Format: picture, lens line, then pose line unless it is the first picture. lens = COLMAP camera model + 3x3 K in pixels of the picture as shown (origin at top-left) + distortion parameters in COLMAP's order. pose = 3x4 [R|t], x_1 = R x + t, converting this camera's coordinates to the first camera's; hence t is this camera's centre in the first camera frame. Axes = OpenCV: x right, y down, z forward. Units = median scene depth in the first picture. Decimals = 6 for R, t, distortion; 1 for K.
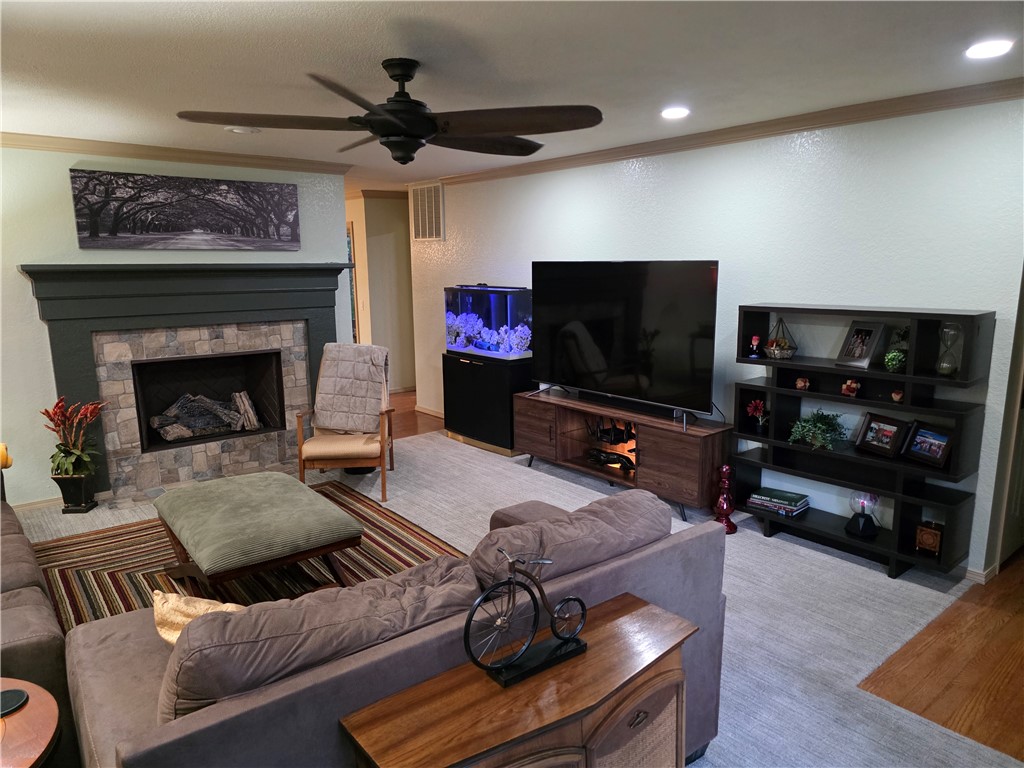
lens RADIAL K [[683.6, 0, 521.6], [0, 683.6, 383.2], [0, 0, 1]] dist [0.005118, -0.016276]
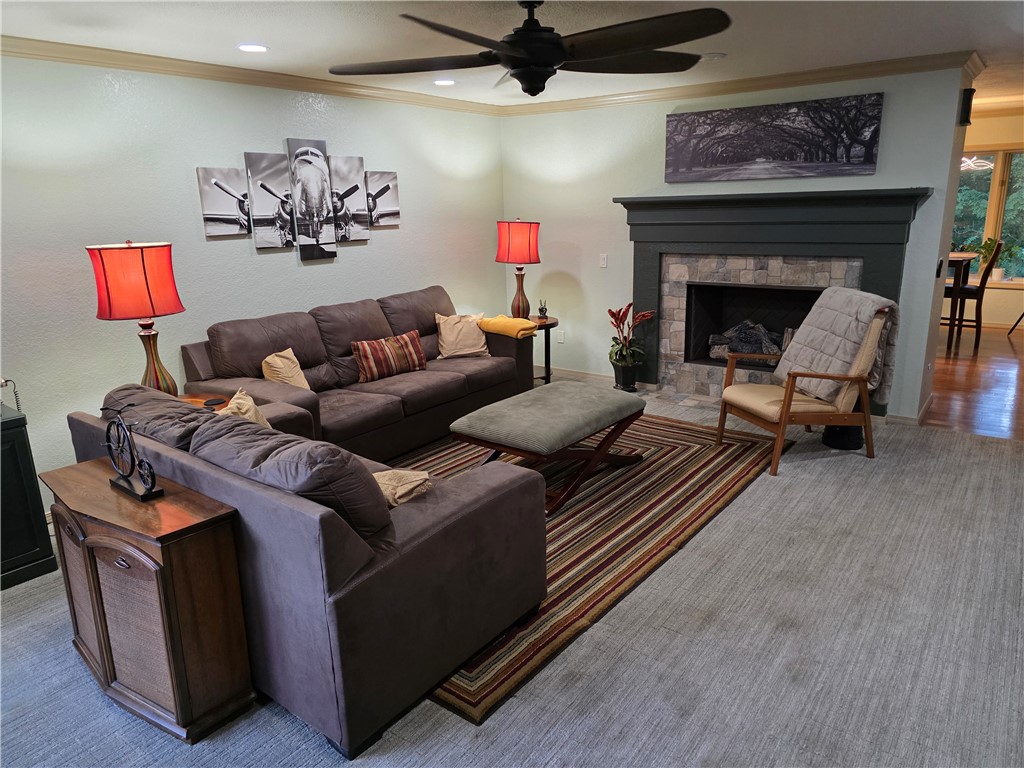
lens RADIAL K [[683.6, 0, 519.5], [0, 683.6, 384.0], [0, 0, 1]] dist [0.005118, -0.016276]
pose [[0.223140, 0.247587, -0.942820, 0.479977], [-0.142877, 0.965068, 0.219615, -0.075698], [0.964259, 0.085702, 0.250720, 0.439100]]
